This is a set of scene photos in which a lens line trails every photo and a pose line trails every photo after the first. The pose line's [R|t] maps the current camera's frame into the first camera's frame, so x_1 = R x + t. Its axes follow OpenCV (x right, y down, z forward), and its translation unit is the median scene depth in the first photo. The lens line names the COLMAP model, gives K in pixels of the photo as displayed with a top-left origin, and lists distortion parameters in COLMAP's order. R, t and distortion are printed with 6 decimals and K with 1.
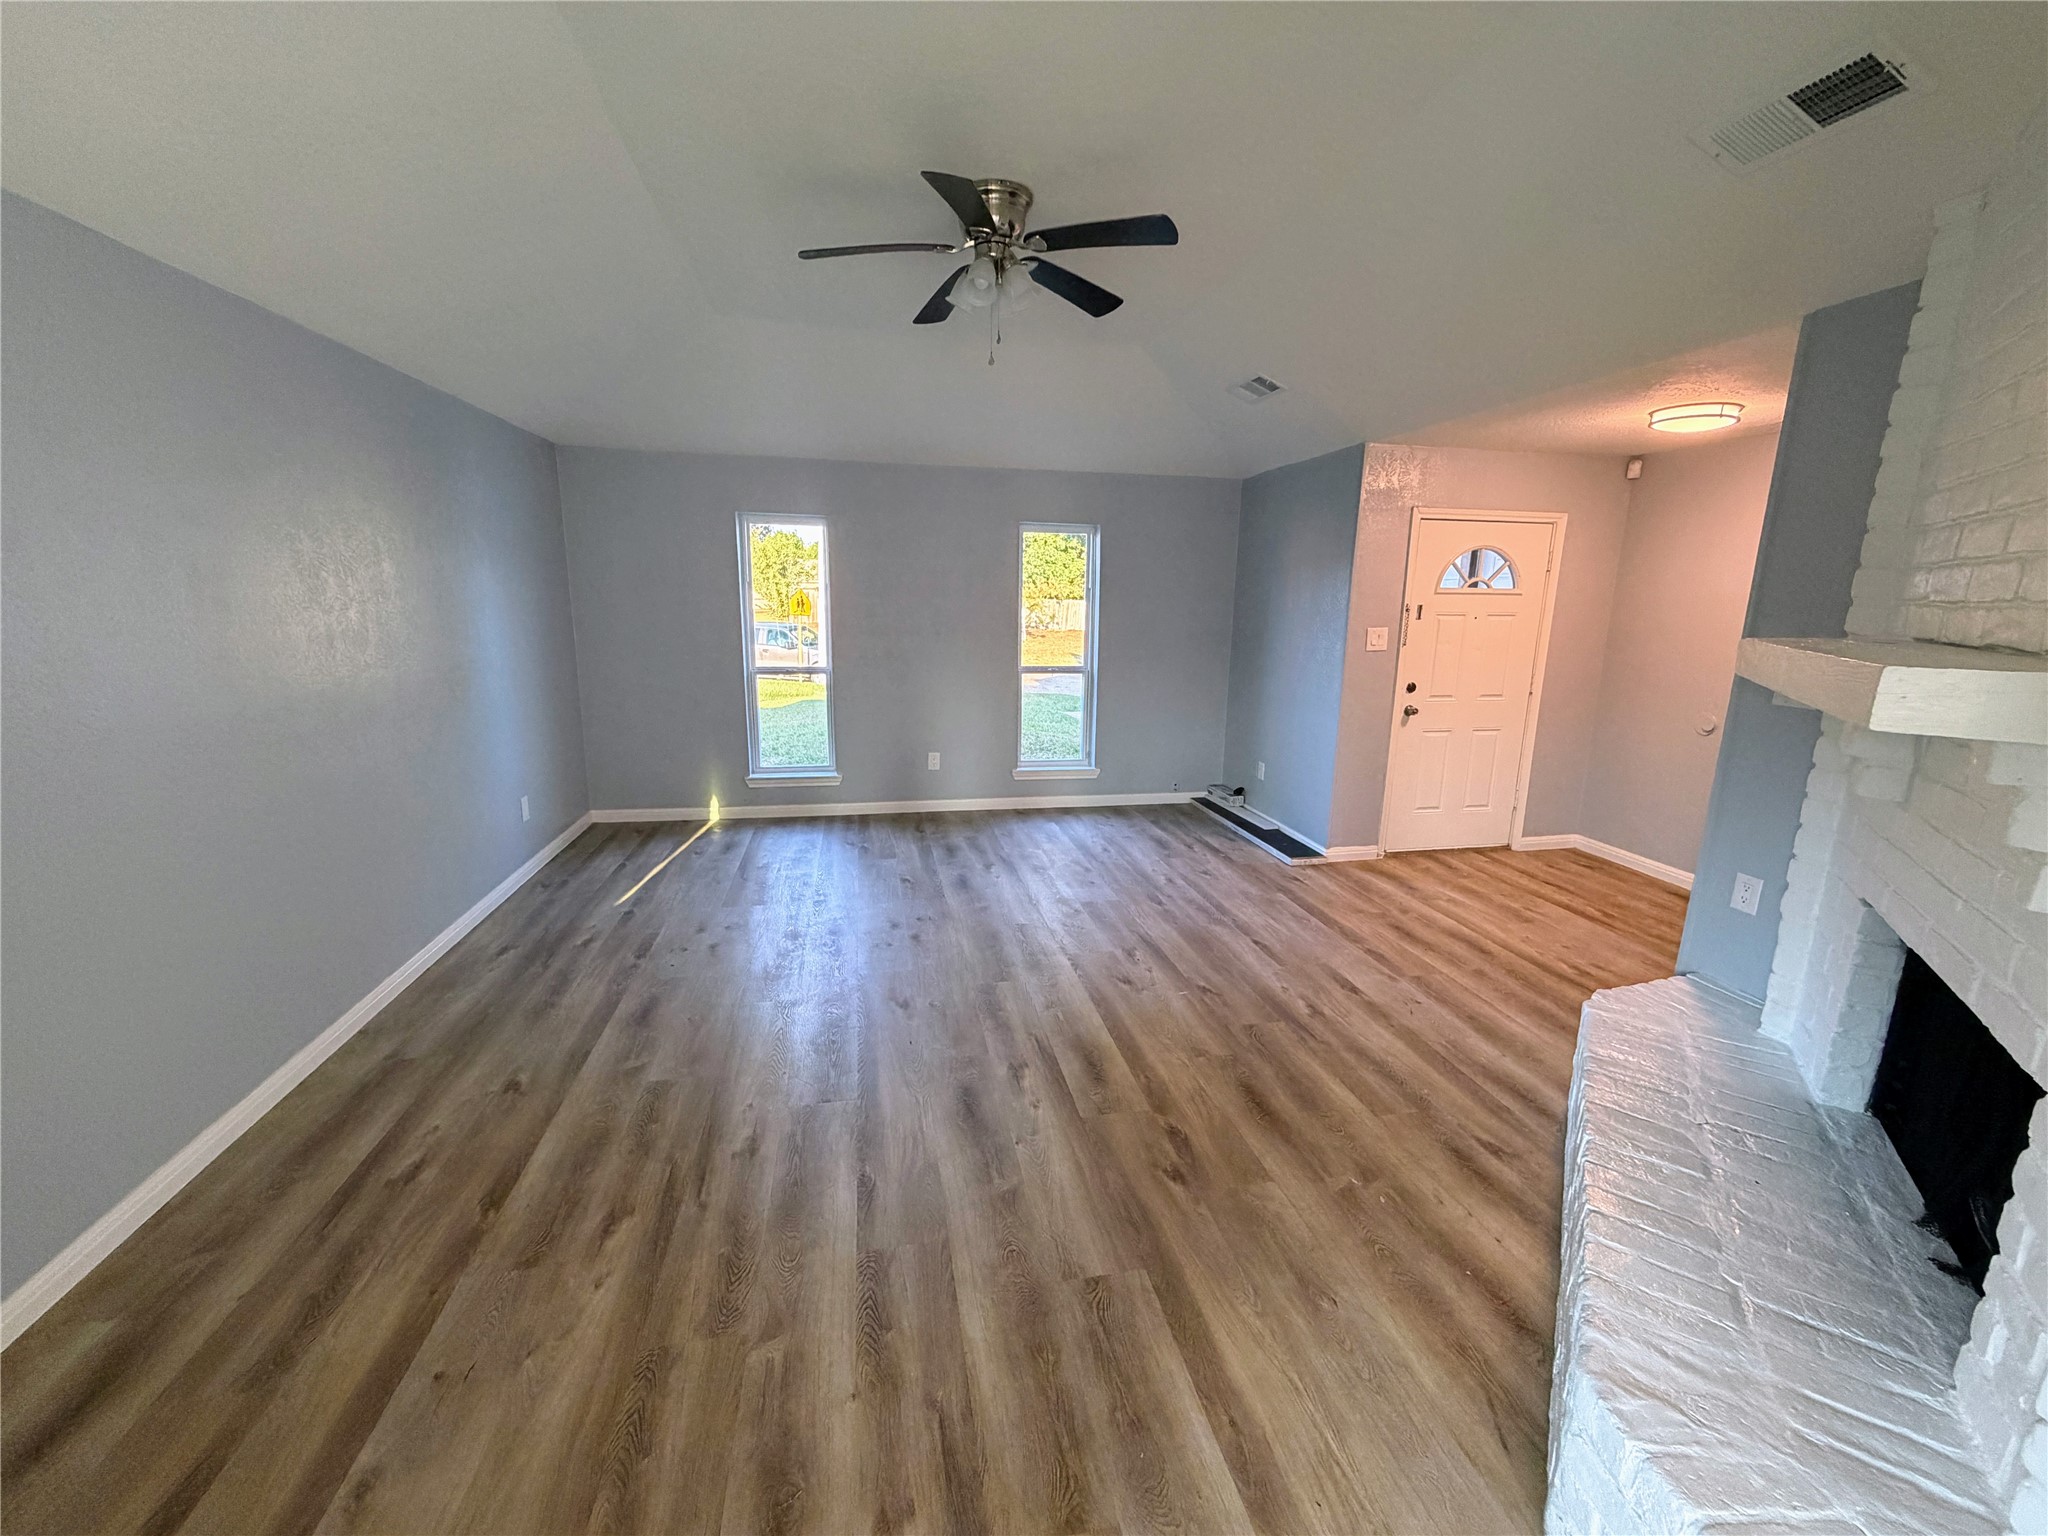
lens RADIAL K [[821.5, 0, 1019.8], [0, 821.5, 767.2], [0, 0, 1]] dist [-0.001194, 0.000311]
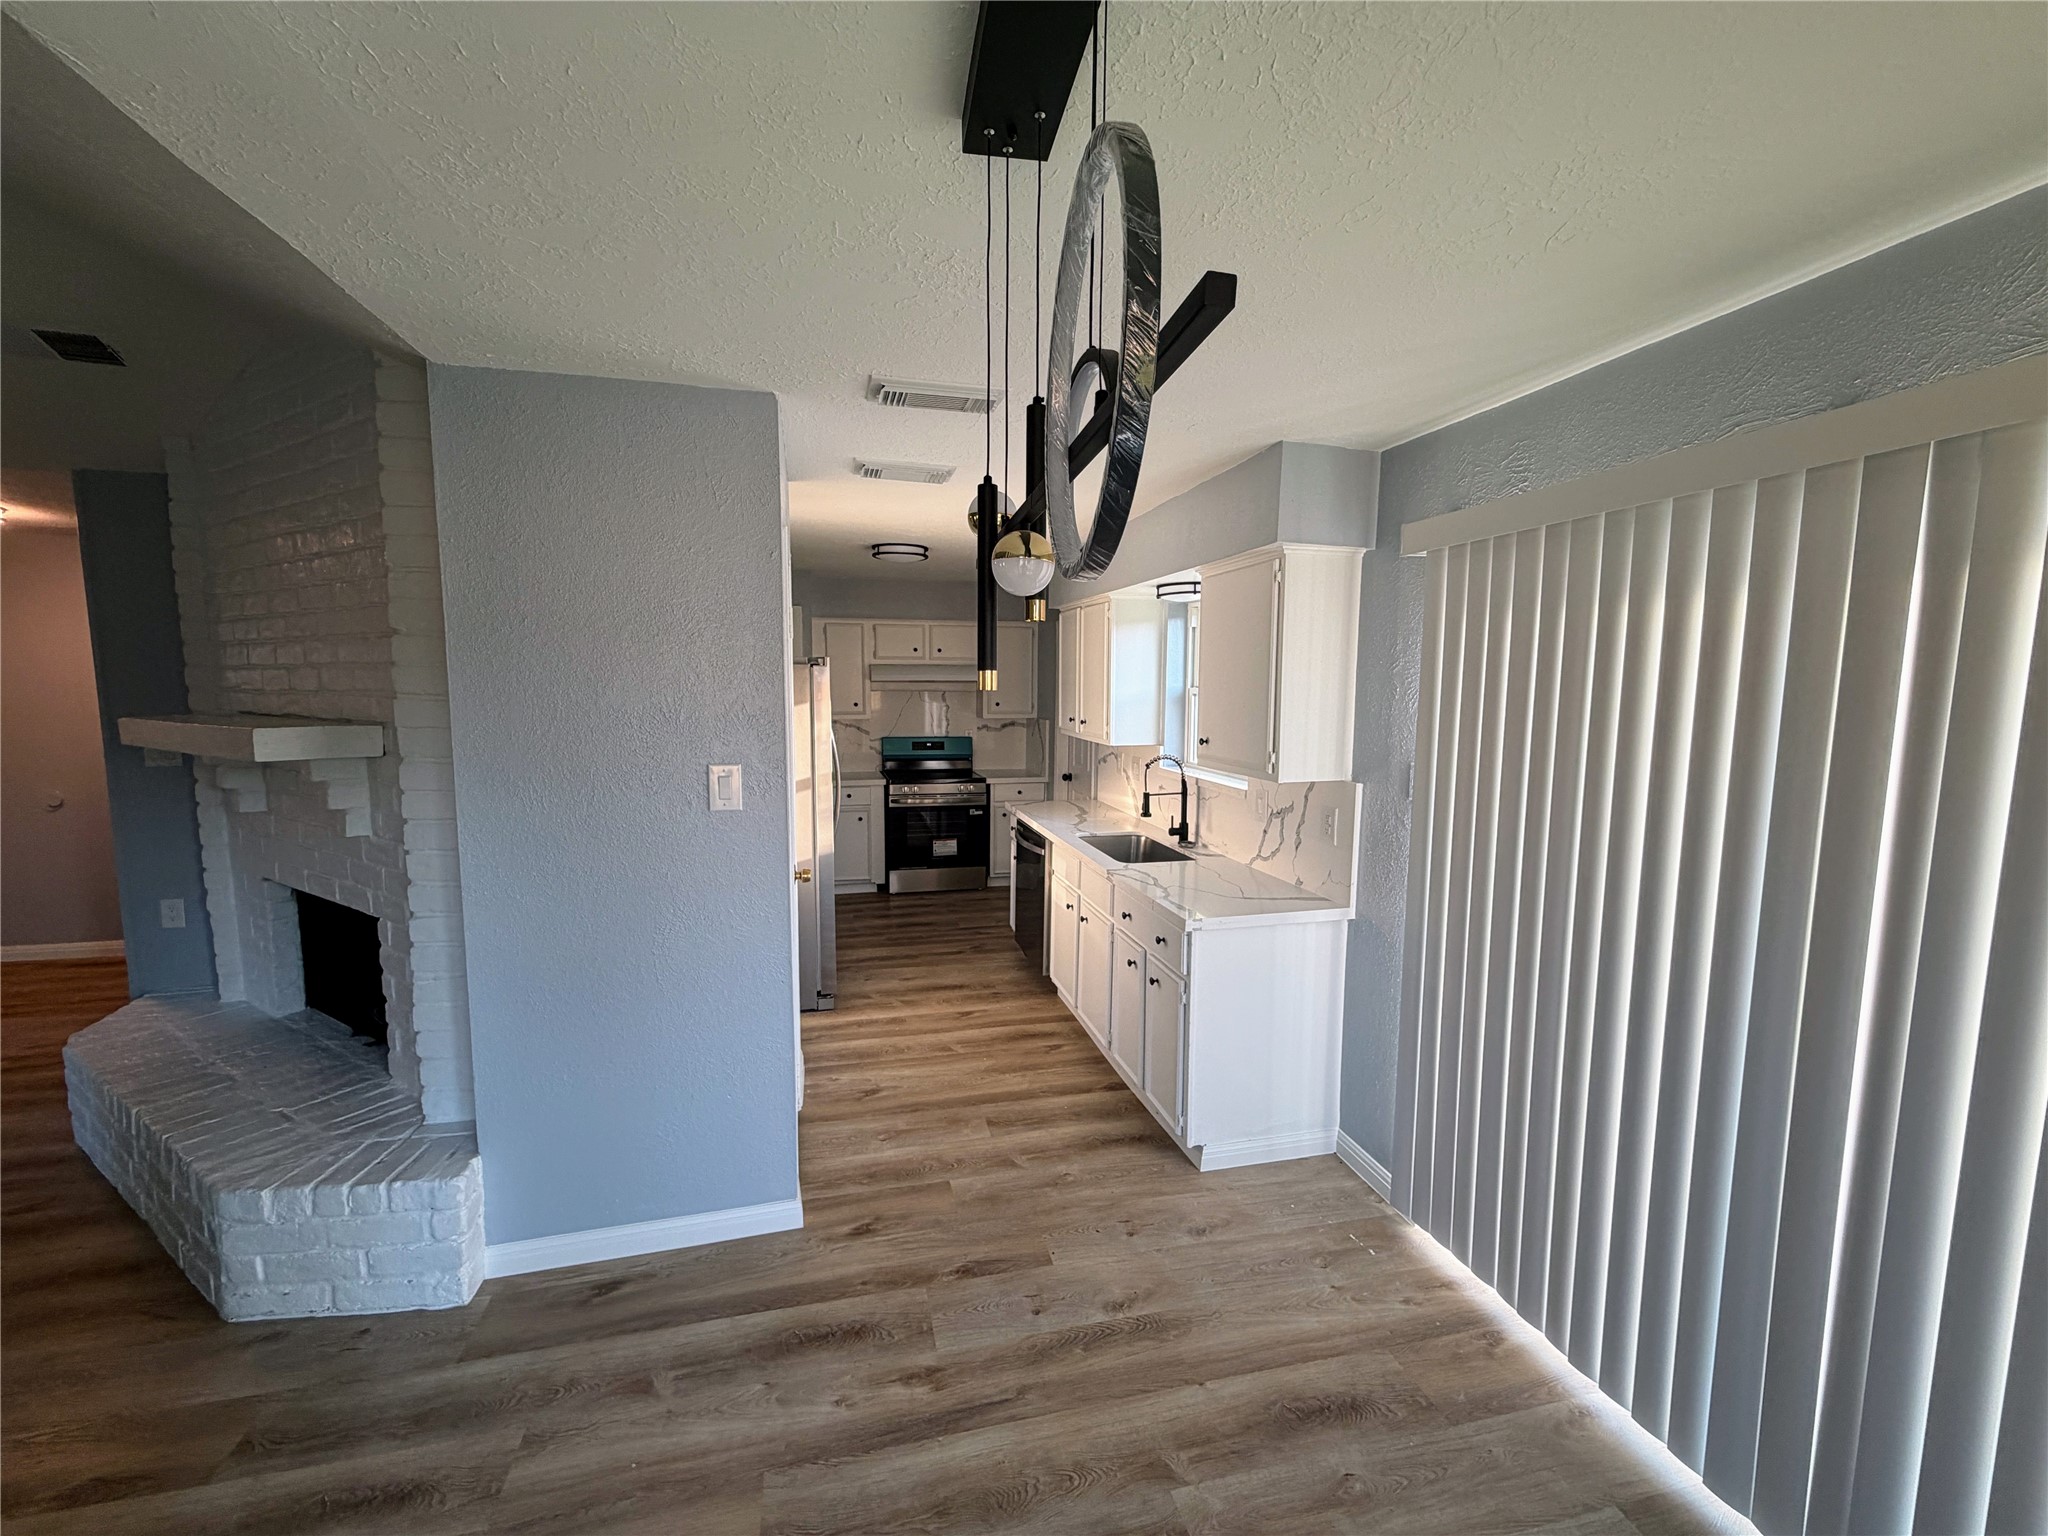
lens RADIAL K [[821.5, 0, 1017.6], [0, 821.5, 770.5], [0, 0, 1]] dist [-0.001194, 0.000311]
pose [[-0.048228, -0.121288, 0.991445, -0.625806], [0.200878, 0.971142, 0.128576, 0.056473], [-0.978428, 0.205361, -0.022472, -0.455788]]
